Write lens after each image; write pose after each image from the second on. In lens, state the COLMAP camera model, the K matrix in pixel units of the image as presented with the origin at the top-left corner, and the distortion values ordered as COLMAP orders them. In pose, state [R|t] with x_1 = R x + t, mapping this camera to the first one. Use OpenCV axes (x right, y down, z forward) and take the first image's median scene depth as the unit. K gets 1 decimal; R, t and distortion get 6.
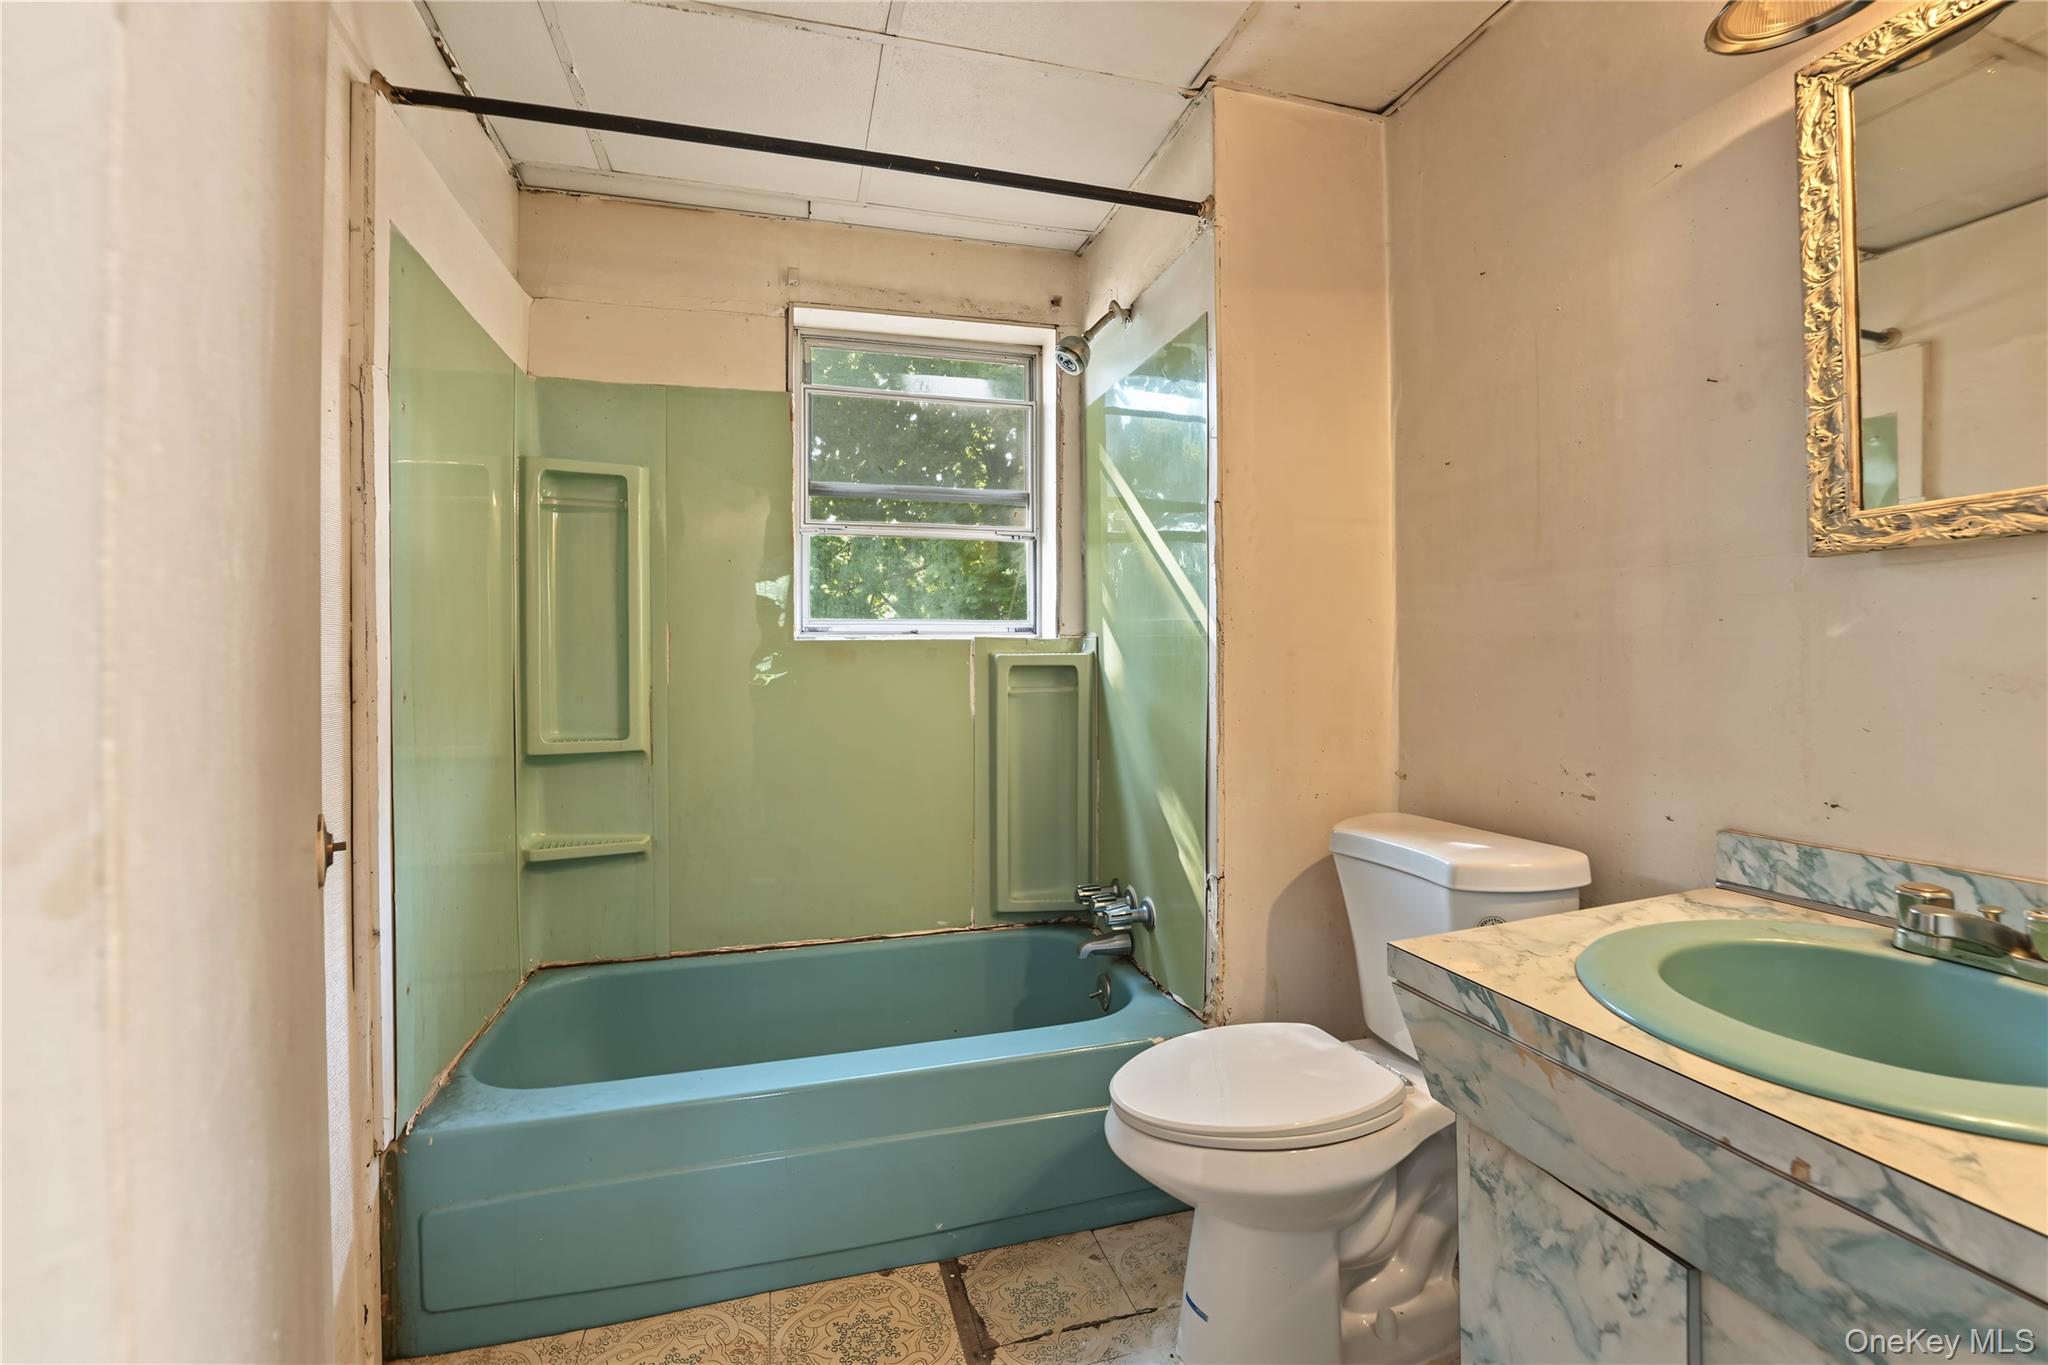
lens RADIAL K [[848.8, 0, 1020.2], [0, 848.8, 669.2], [0, 0, 1]] dist [-0.025742, 0.000090]
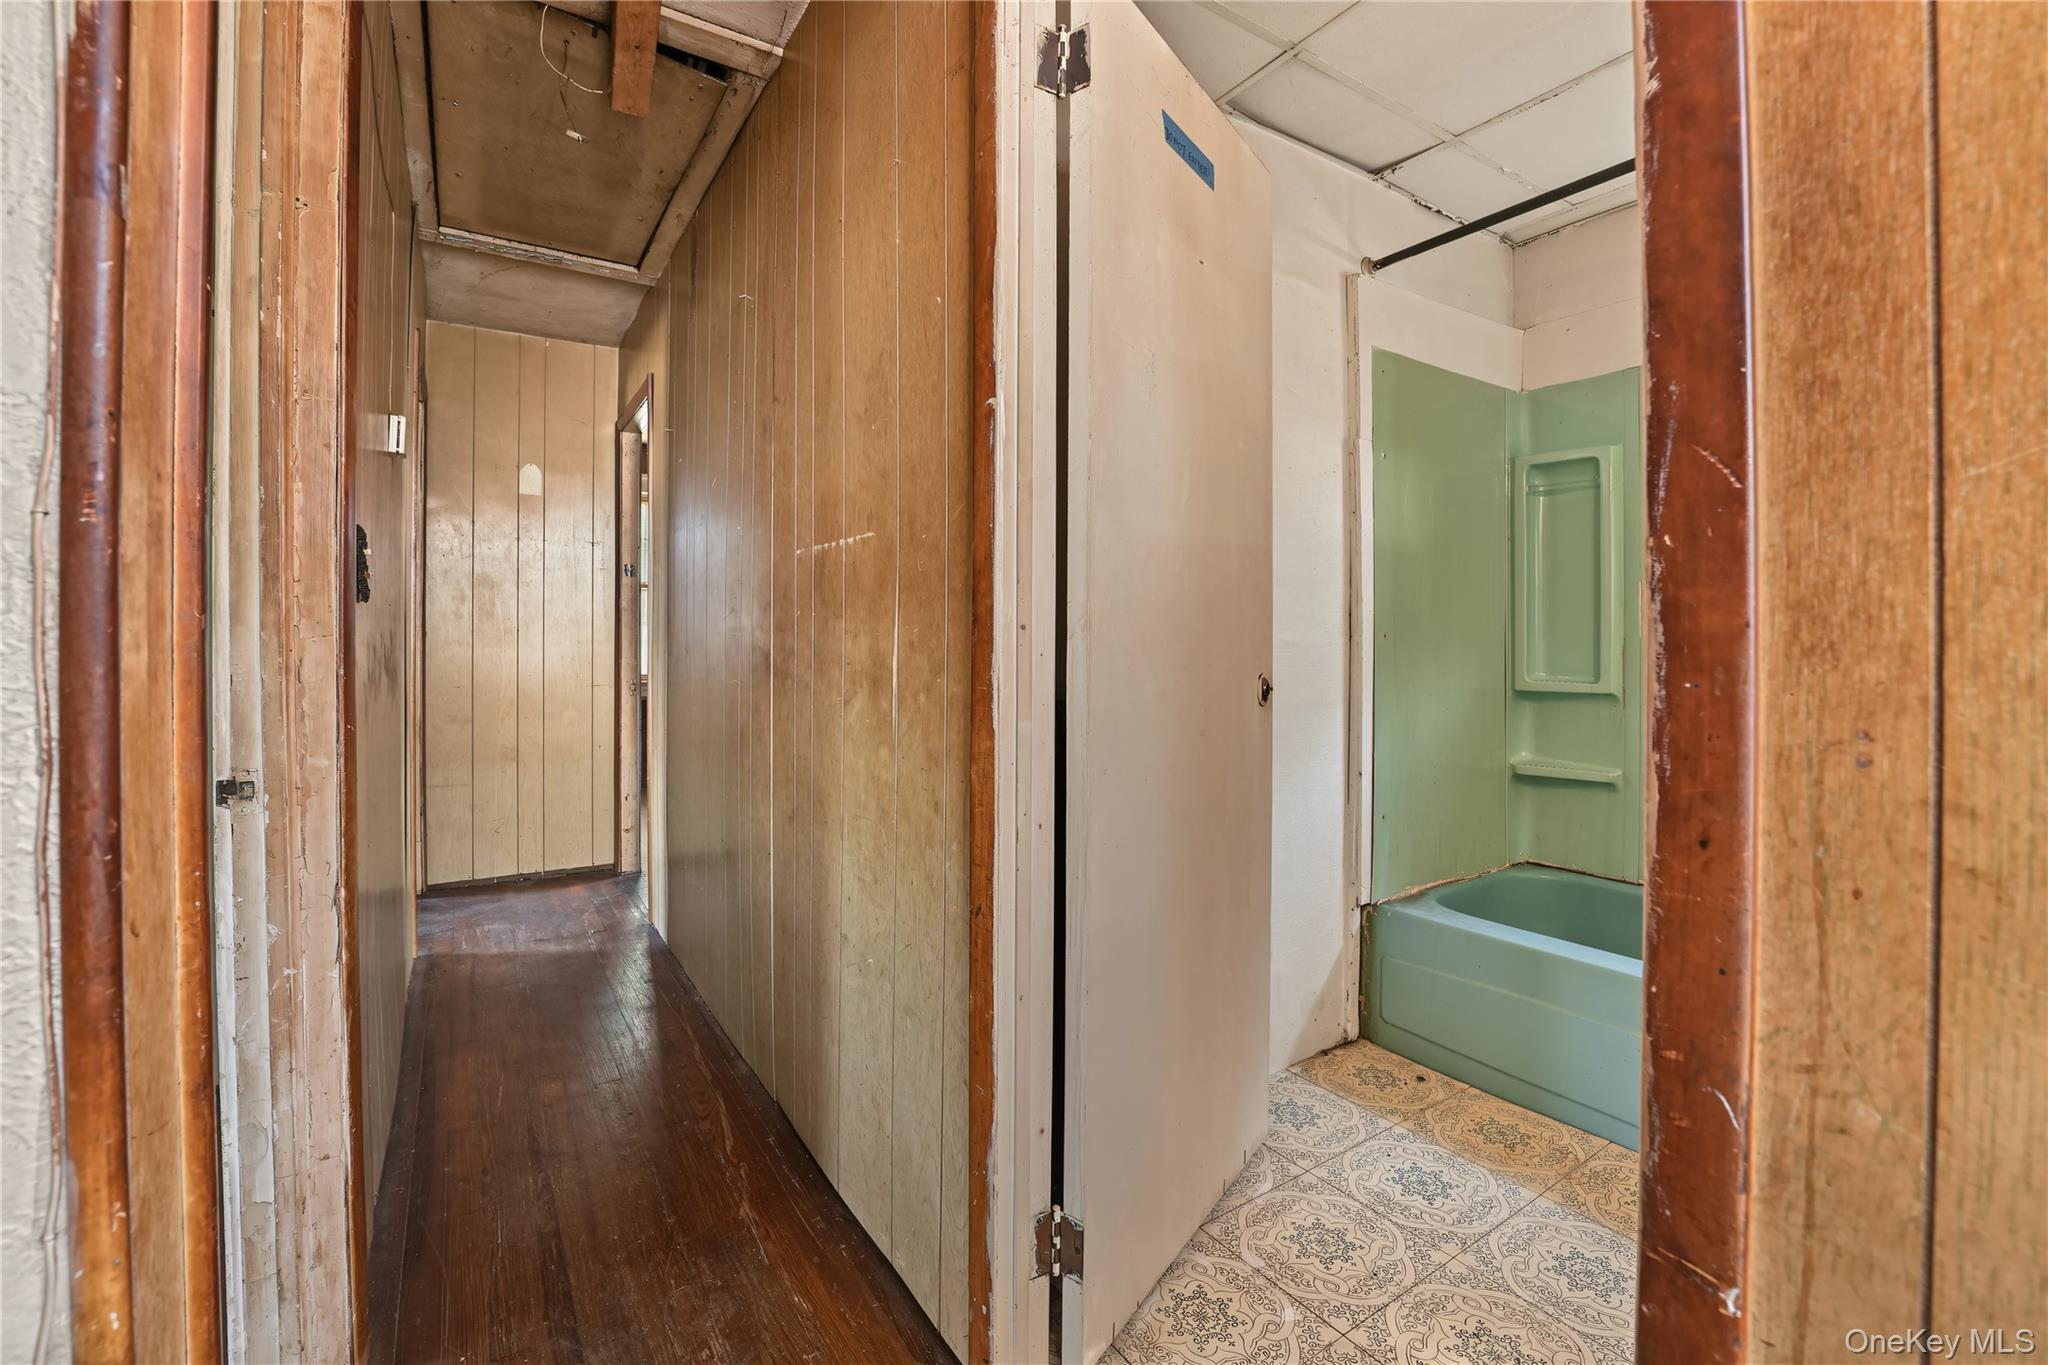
lens RADIAL K [[848.8, 0, 1020.2], [0, 848.8, 669.2], [0, 0, 1]] dist [-0.025742, 0.000090]
pose [[0.312110, 0.035724, -0.949374, 0.407062], [-0.007654, 0.999355, 0.035089, 0.031751], [0.950015, -0.003685, 0.312182, -0.123229]]
